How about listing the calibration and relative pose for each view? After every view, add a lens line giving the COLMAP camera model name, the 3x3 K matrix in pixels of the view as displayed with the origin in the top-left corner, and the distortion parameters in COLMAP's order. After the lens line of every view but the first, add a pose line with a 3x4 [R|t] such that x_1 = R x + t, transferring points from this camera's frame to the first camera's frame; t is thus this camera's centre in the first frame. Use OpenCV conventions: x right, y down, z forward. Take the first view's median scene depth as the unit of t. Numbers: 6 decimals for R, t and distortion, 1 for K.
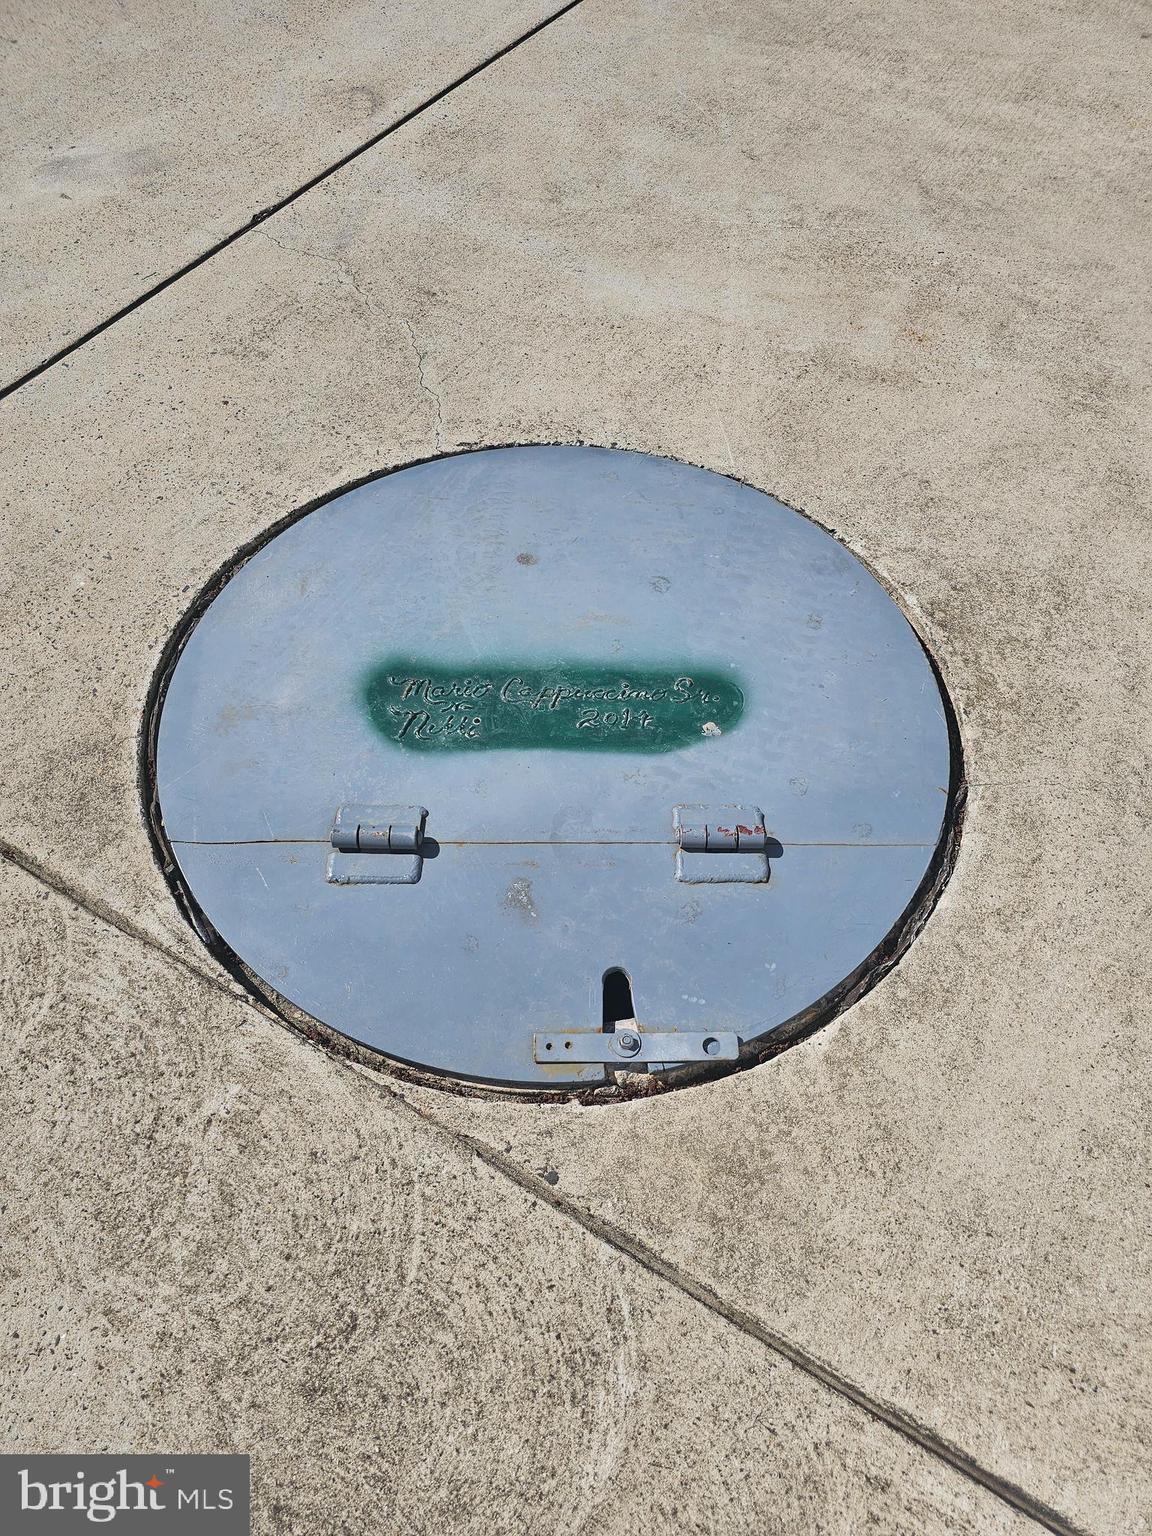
lens RADIAL K [[1034.3, 0, 577.3], [0, 1034.3, 763.5], [0, 0, 1]] dist [-0.022421, 0.008937]
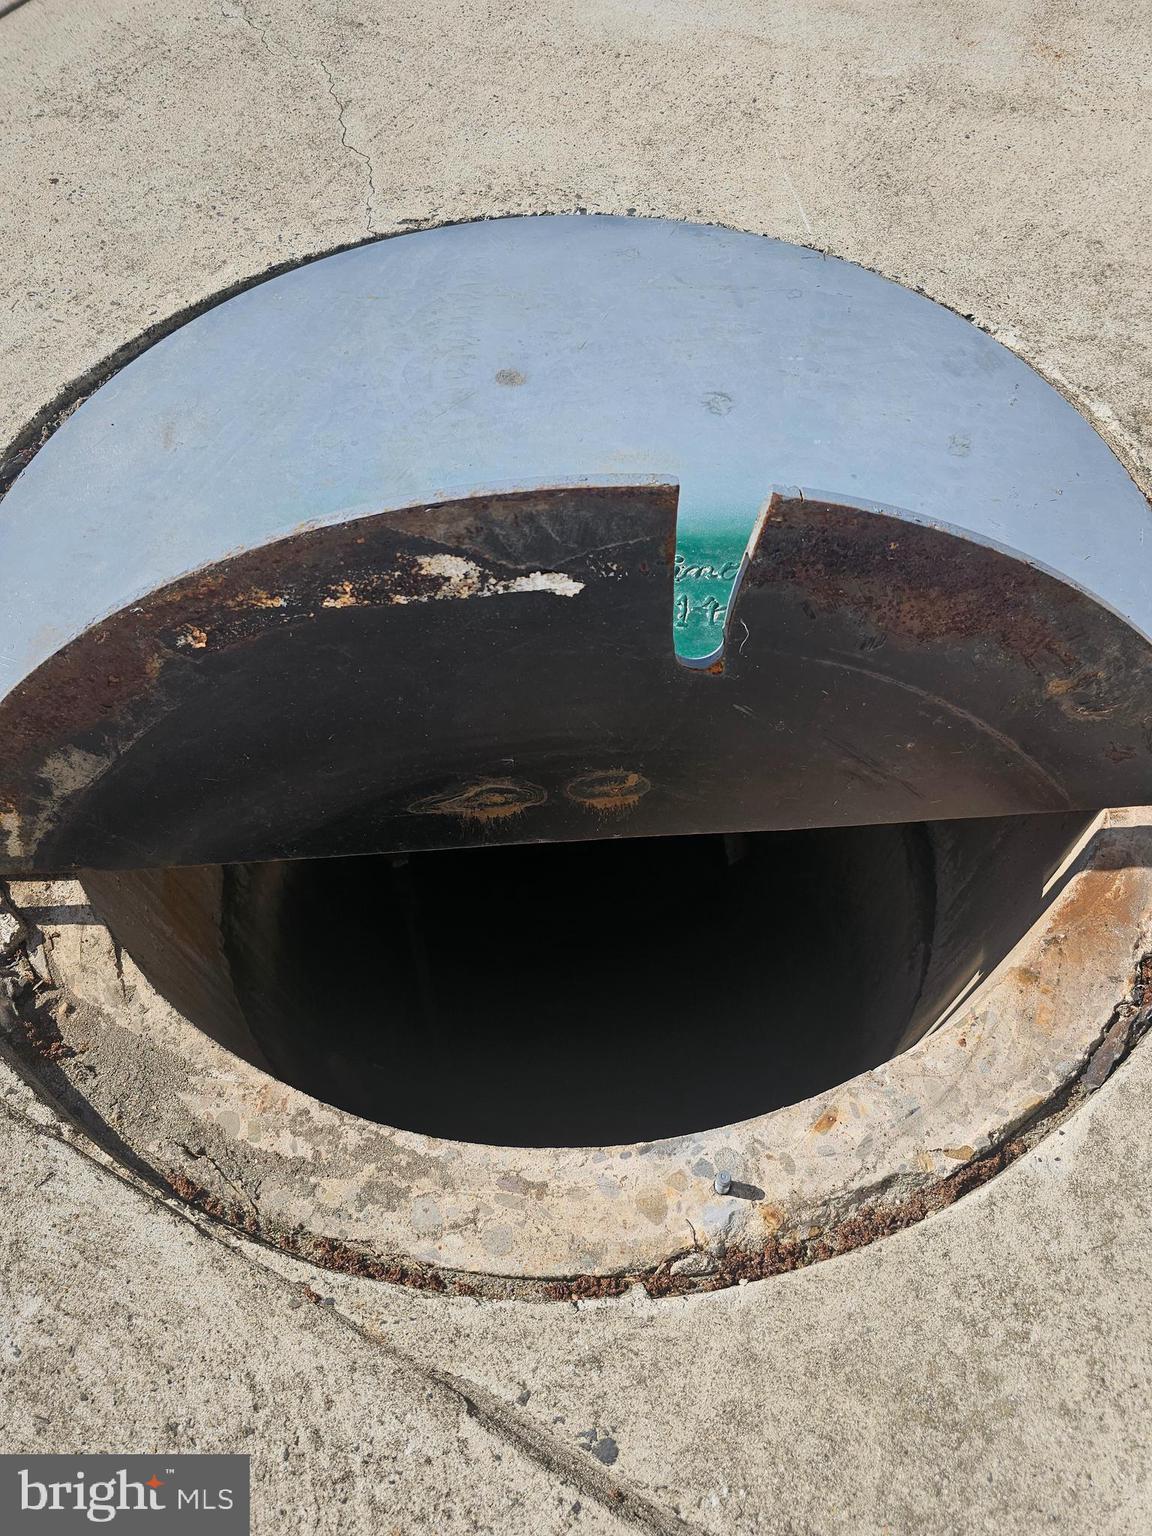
lens RADIAL K [[1034.3, 0, 576.6], [0, 1034.3, 770.3], [0, 0, 1]] dist [-0.022421, 0.008937]
pose [[0.998567, -0.051067, -0.015983, -0.008832], [0.052211, 0.995257, 0.082079, -0.002924], [0.011715, -0.082796, 0.996498, 0.332020]]
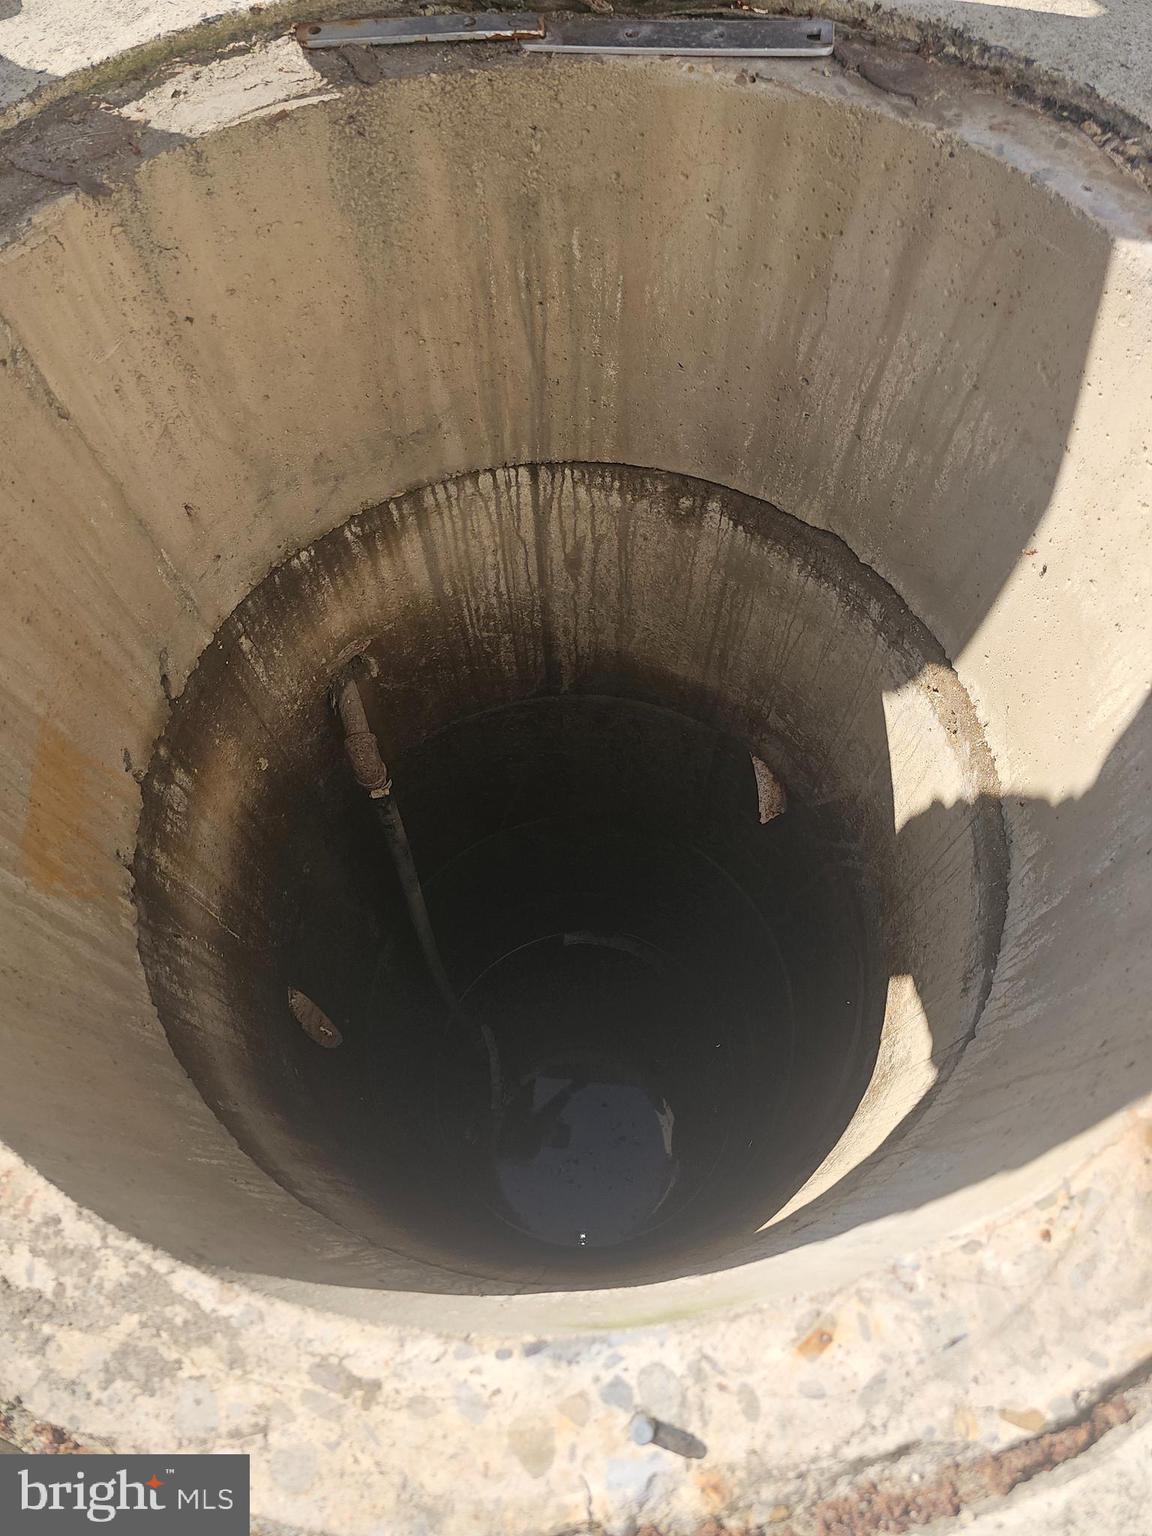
lens RADIAL K [[1034.3, 0, 568.6], [0, 1034.3, 763.1], [0, 0, 1]] dist [-0.022421, 0.008937]
pose [[0.996304, 0.037678, -0.077190, 0.031018], [-0.024613, 0.986203, 0.163701, -0.013202], [0.082293, -0.161196, 0.983485, 0.503521]]
